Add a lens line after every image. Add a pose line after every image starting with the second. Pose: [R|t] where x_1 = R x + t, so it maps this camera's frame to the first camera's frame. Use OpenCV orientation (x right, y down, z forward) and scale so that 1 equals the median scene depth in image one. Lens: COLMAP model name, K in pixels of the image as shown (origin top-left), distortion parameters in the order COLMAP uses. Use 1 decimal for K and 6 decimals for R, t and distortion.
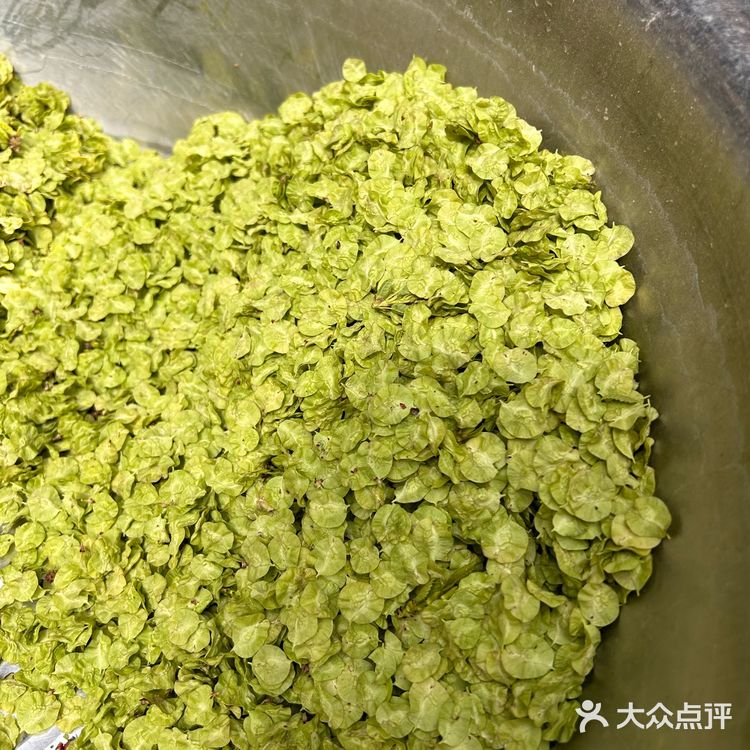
lens RADIAL K [[879.0, 0, 377.1], [0, 879.0, 376.8], [0, 0, 1]] dist [0.004064, 0.000000]
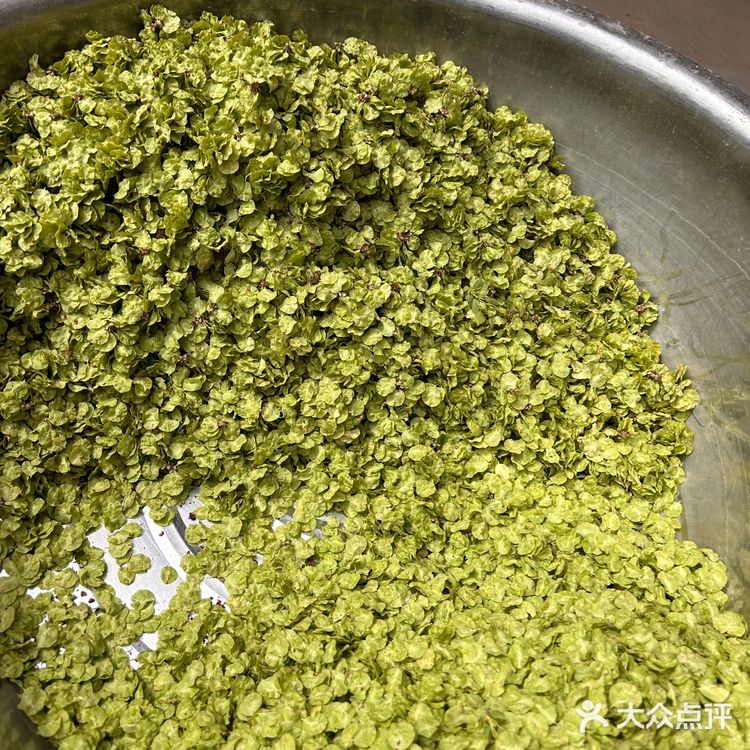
lens RADIAL K [[879.0, 0, 376.4], [0, 879.0, 375.0], [0, 0, 1]] dist [0.004064, 0.000000]
pose [[0.154090, 0.785851, -0.598912, 0.328243], [-0.844301, 0.419584, 0.333325, -0.531321], [0.513238, 0.454299, 0.728148, -0.270053]]
